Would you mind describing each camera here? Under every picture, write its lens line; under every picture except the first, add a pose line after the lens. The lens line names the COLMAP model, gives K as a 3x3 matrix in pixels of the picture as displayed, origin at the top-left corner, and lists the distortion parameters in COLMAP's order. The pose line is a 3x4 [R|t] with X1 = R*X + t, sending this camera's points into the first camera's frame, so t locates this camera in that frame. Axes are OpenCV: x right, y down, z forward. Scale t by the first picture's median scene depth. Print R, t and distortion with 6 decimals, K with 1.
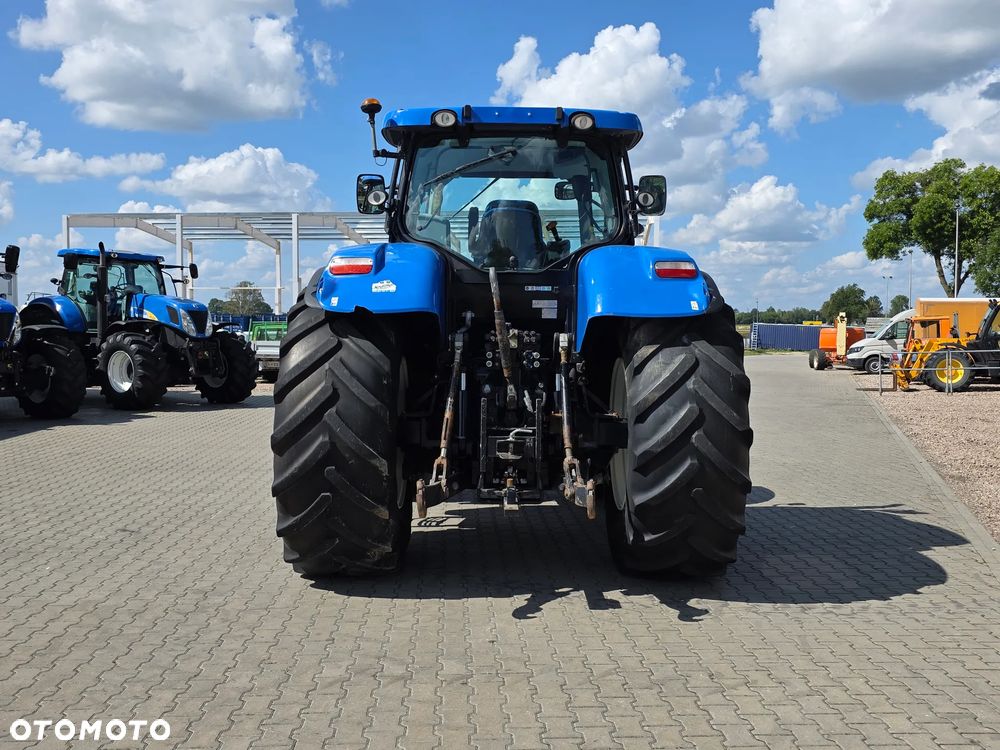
lens RADIAL K [[948.1, 0, 500.0], [0, 948.1, 375.0], [0, 0, 1]] dist [0.086068, -0.110434]
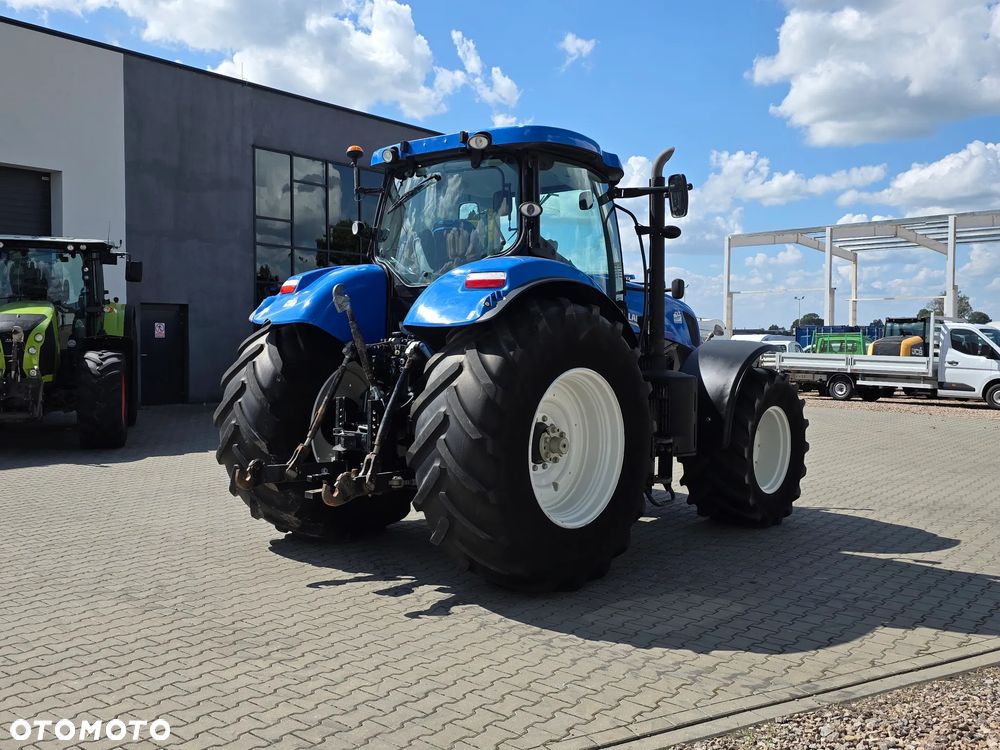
lens RADIAL K [[940.6, 0, 483.1], [0, 940.6, 357.2], [0, 0, 1]] dist [0.088179, -0.126130]
pose [[0.742425, 0.016079, -0.669736, 0.850486], [-0.036838, 0.999179, -0.016847, -0.011442], [0.668915, 0.037179, 0.742408, 0.243083]]
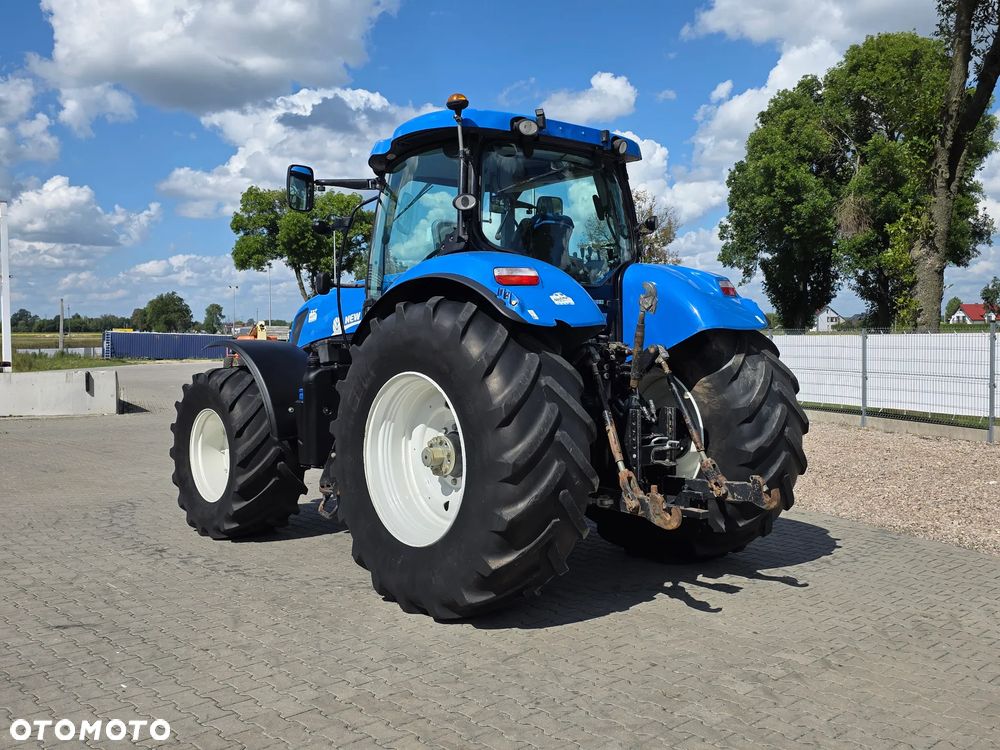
lens RADIAL K [[949.9, 0, 501.2], [0, 949.9, 380.3], [0, 0, 1]] dist [0.096872, -0.138059]
pose [[0.765721, -0.037910, 0.642055, -0.754965], [0.039461, 0.999150, 0.011932, -0.023906], [-0.641961, 0.016200, 0.766566, 0.289918]]
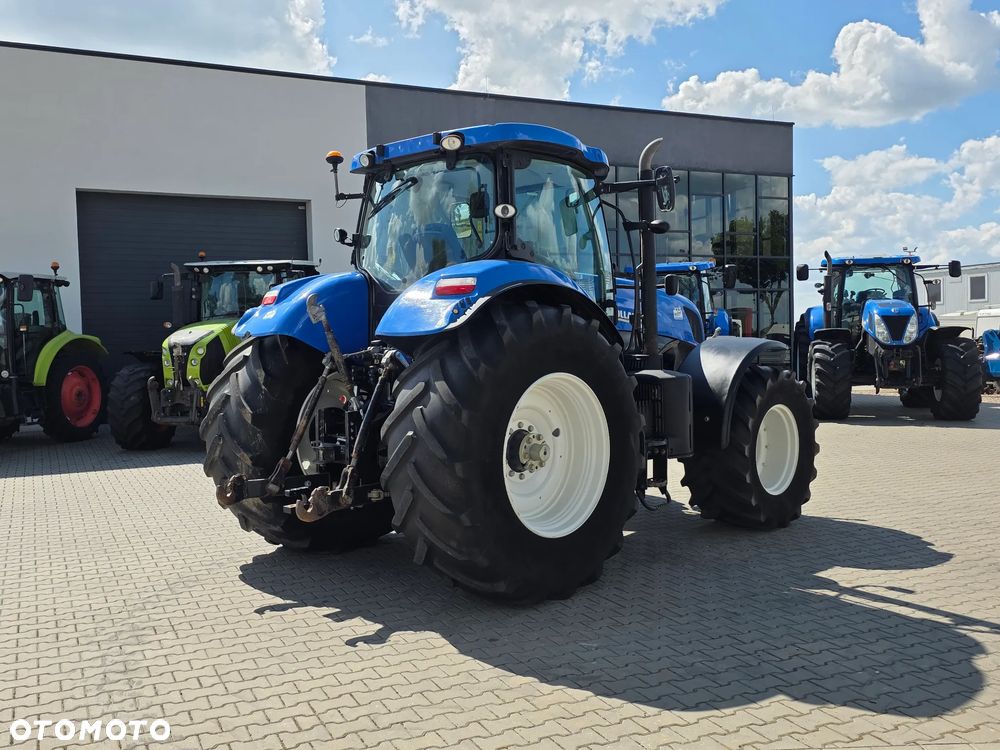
lens RADIAL K [[935.7, 0, 486.6], [0, 935.7, 374.1], [0, 0, 1]] dist [0.079637, -0.111899]
pose [[0.370460, 0.020935, -0.928613, 1.162362], [-0.023457, 0.999638, 0.013179, -0.043060], [0.928552, 0.016900, 0.370817, 0.926349]]
